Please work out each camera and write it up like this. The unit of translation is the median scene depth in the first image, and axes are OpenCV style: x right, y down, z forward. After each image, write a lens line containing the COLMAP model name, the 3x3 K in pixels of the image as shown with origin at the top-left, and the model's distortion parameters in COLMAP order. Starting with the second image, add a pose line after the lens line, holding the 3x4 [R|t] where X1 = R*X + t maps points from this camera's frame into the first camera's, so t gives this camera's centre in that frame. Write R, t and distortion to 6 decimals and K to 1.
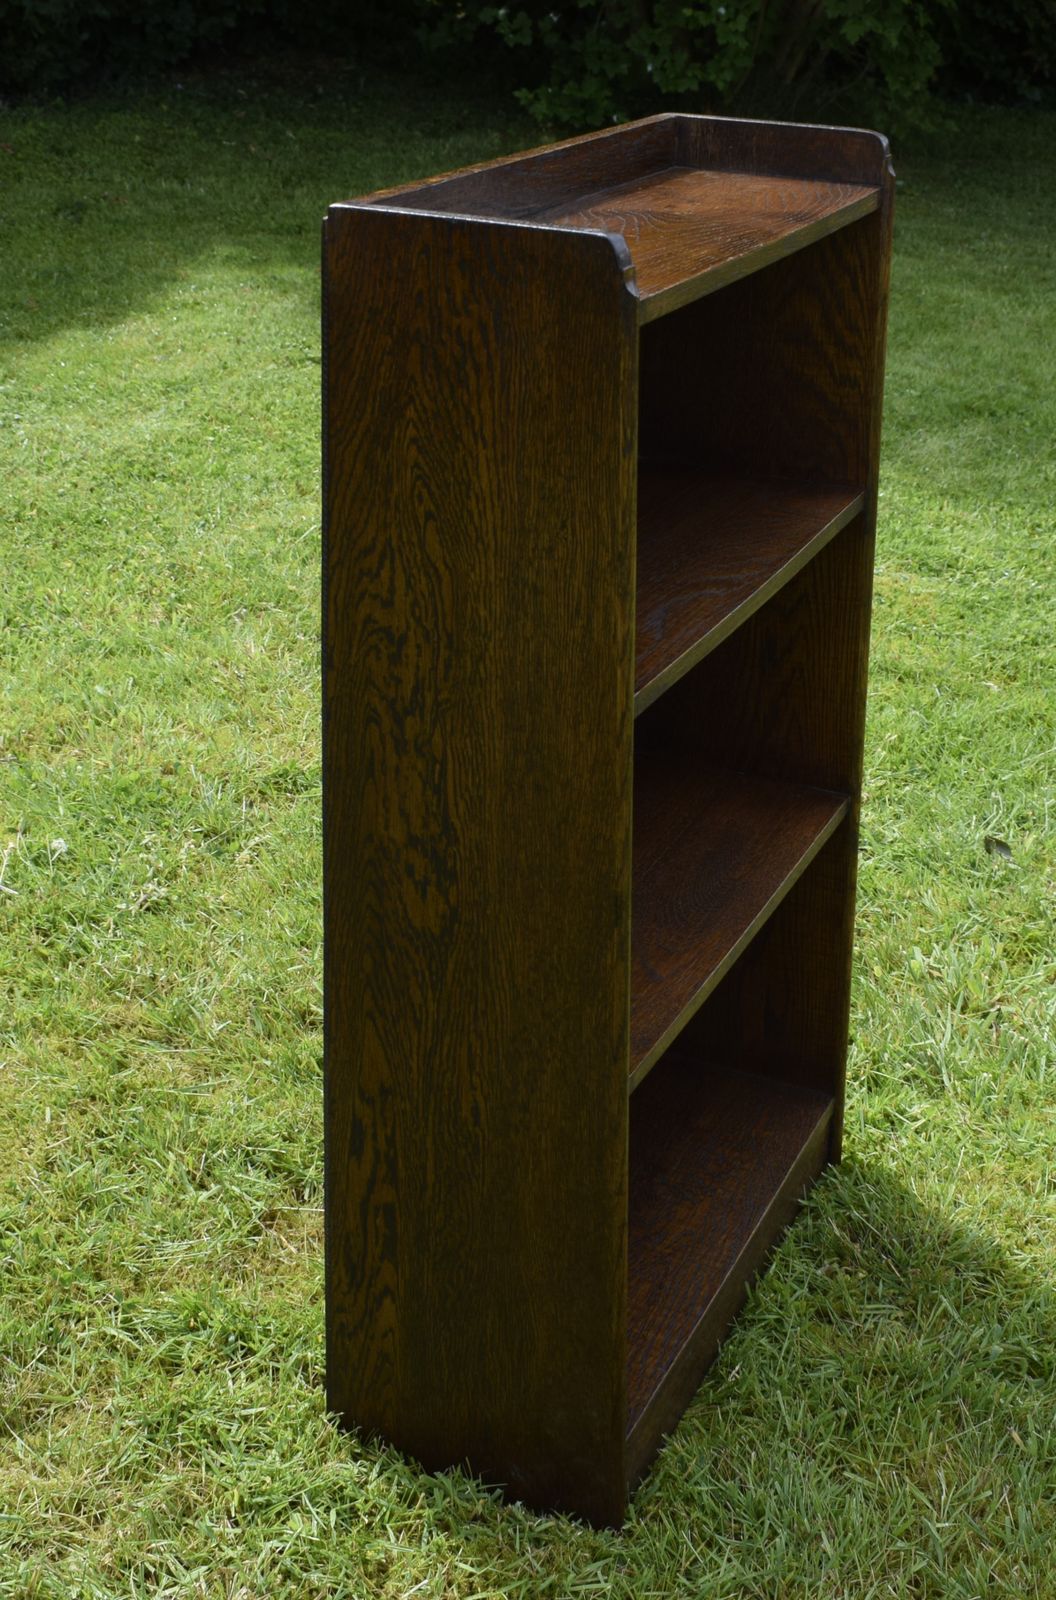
lens RADIAL K [[2107.8, 0, 518.9], [0, 2107.8, 784.5], [0, 0, 1]] dist [-0.003435, 0.000000]
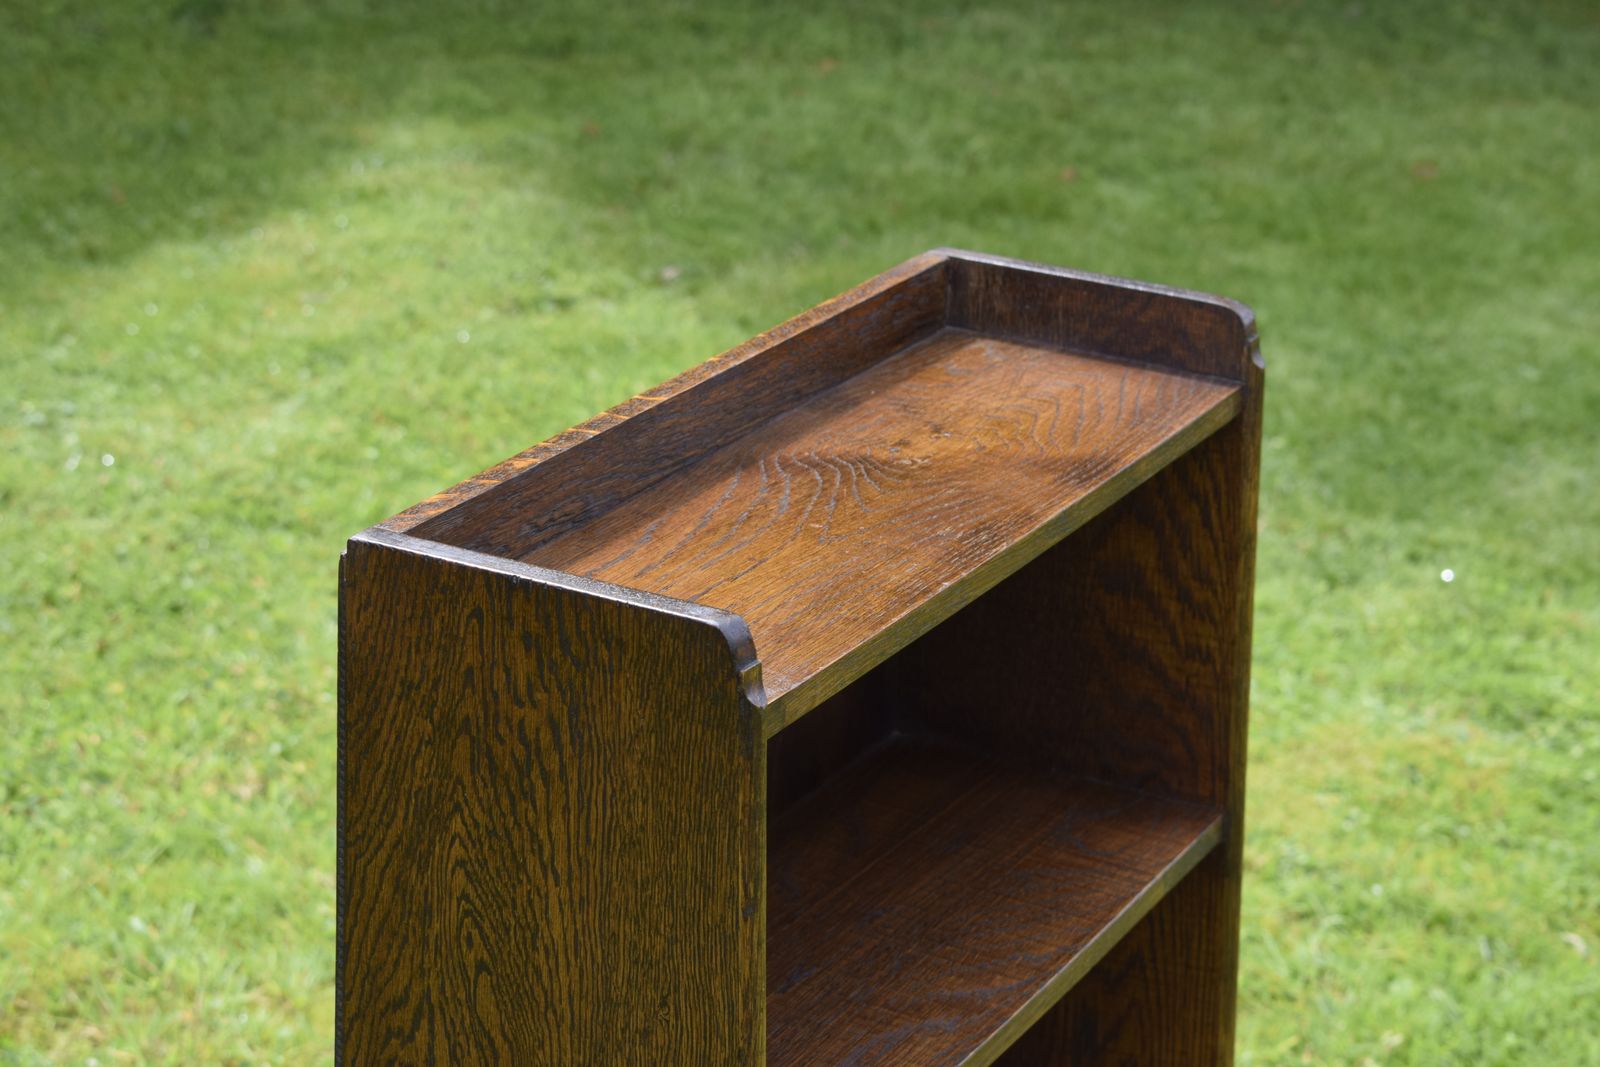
lens RADIAL K [[3610.3, 0, 814.3], [0, 3610.3, 535.7], [0, 0, 1]] dist [-0.017435, 0.000000]
pose [[0.998338, 0.031079, -0.048541, 0.087779], [-0.035028, 0.995955, -0.082739, -0.127380], [0.045774, 0.084302, 0.995388, -0.139265]]
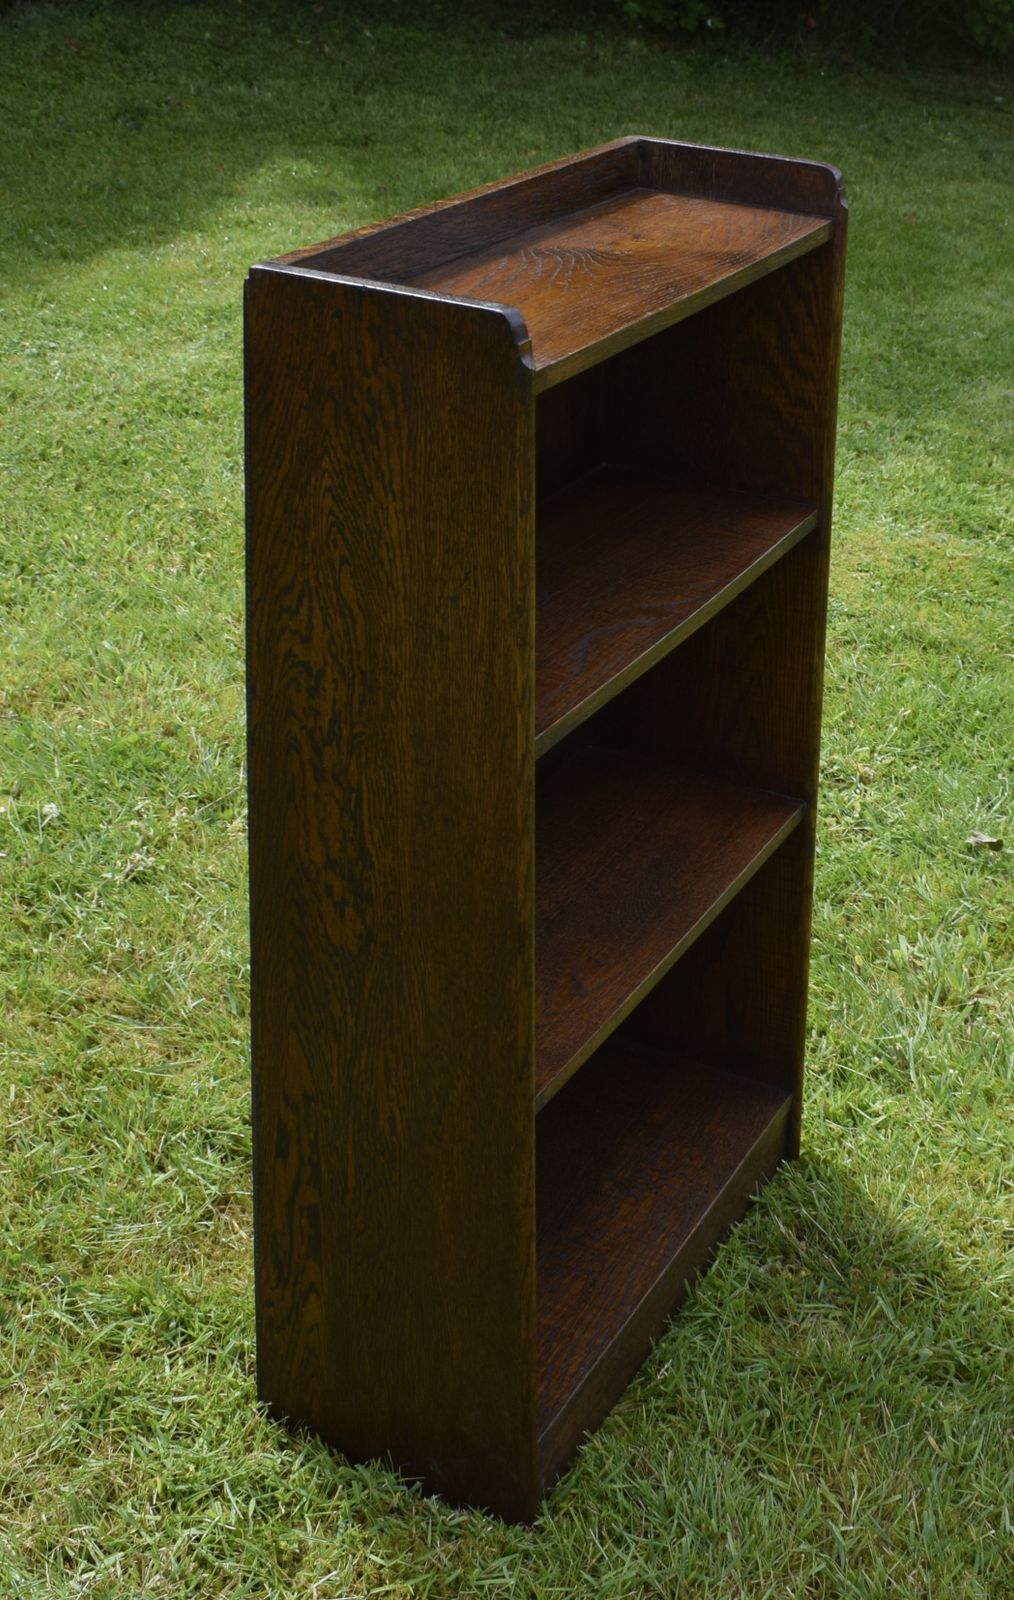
lens RADIAL K [[2211.9, 0, 626.1], [0, 2211.9, 696.0], [0, 0, 1]] dist [-0.010322, 0.000000]
pose [[0.999639, 0.026730, 0.002688, 0.070138], [-0.026738, 0.999638, 0.002888, -0.049156], [-0.002610, -0.002959, 0.999992, -0.069473]]
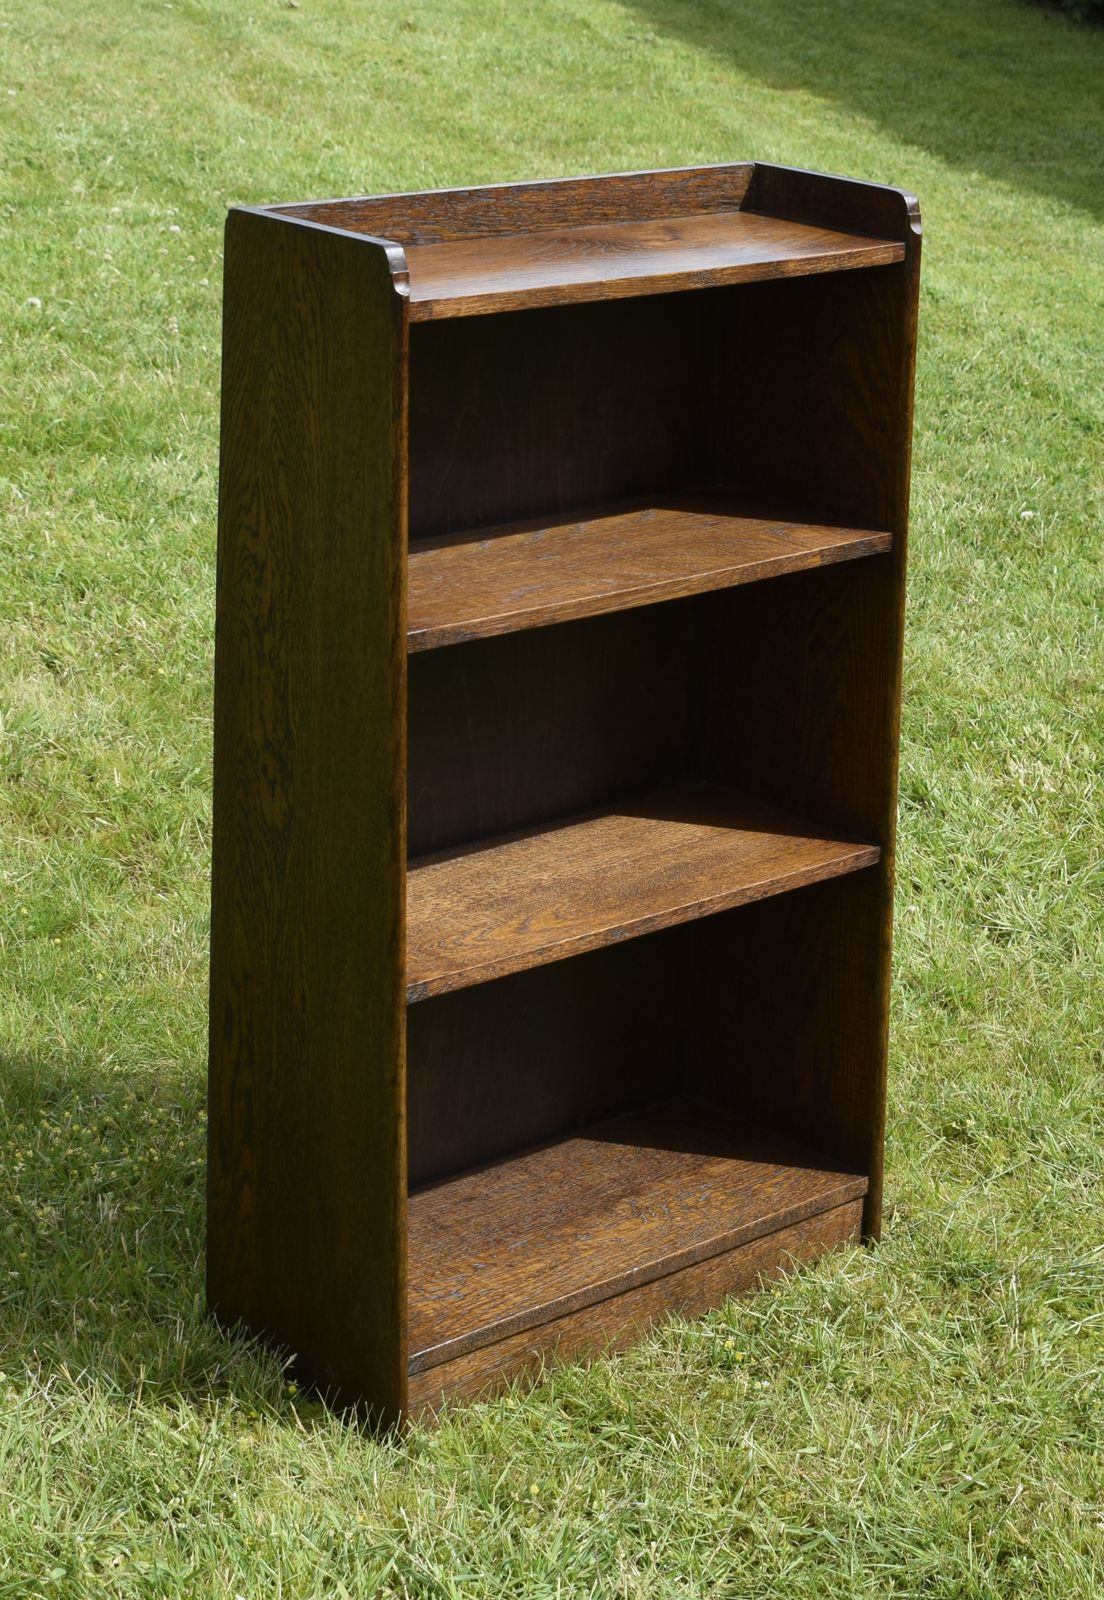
lens RADIAL K [[3406.8, 0, 568.8], [0, 3406.8, 787.6], [0, 0, 1]] dist [-0.059729, 0.000000]
pose [[0.928350, 0.133272, -0.346995, 0.598702], [-0.171711, 0.981700, -0.082349, 0.139196], [0.329670, 0.136031, 0.934245, -0.553167]]
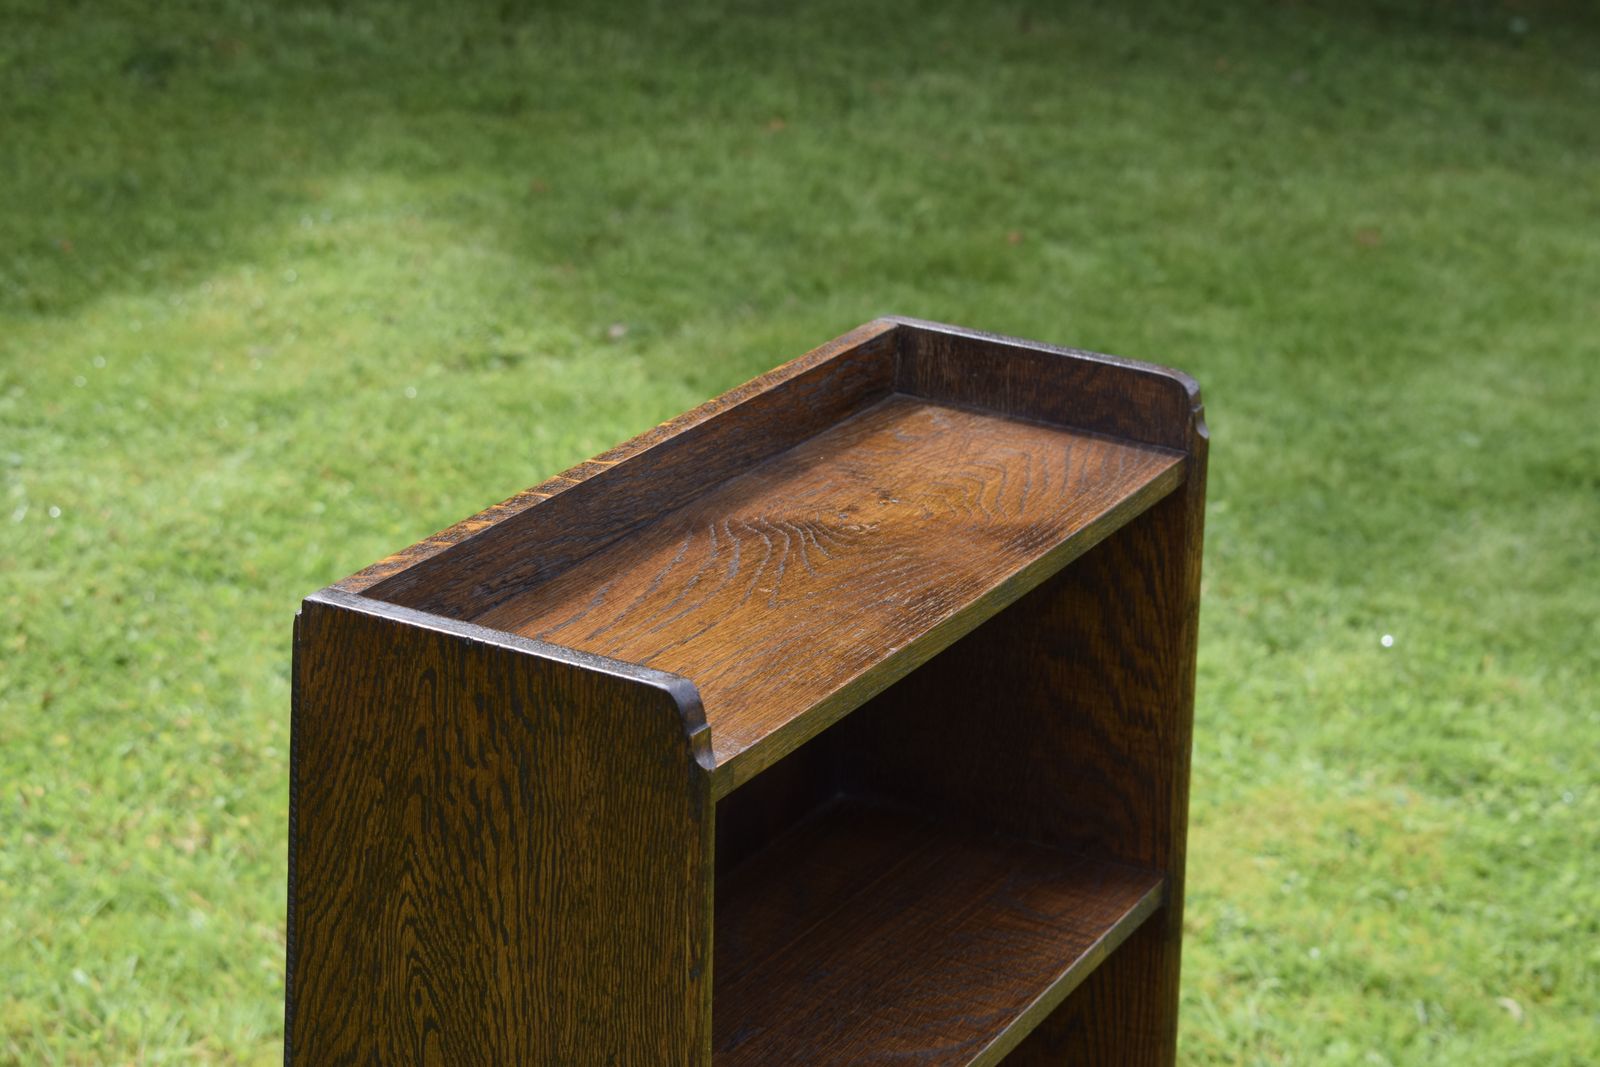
lens RADIAL K [[3610.3, 0, 814.3], [0, 3610.3, 536.0], [0, 0, 1]] dist [-0.017435, 0.000000]
pose [[0.998611, 0.040999, -0.033087, 0.086341], [-0.044086, 0.994138, -0.098726, -0.128622], [0.028845, 0.100048, 0.994564, -0.150991]]
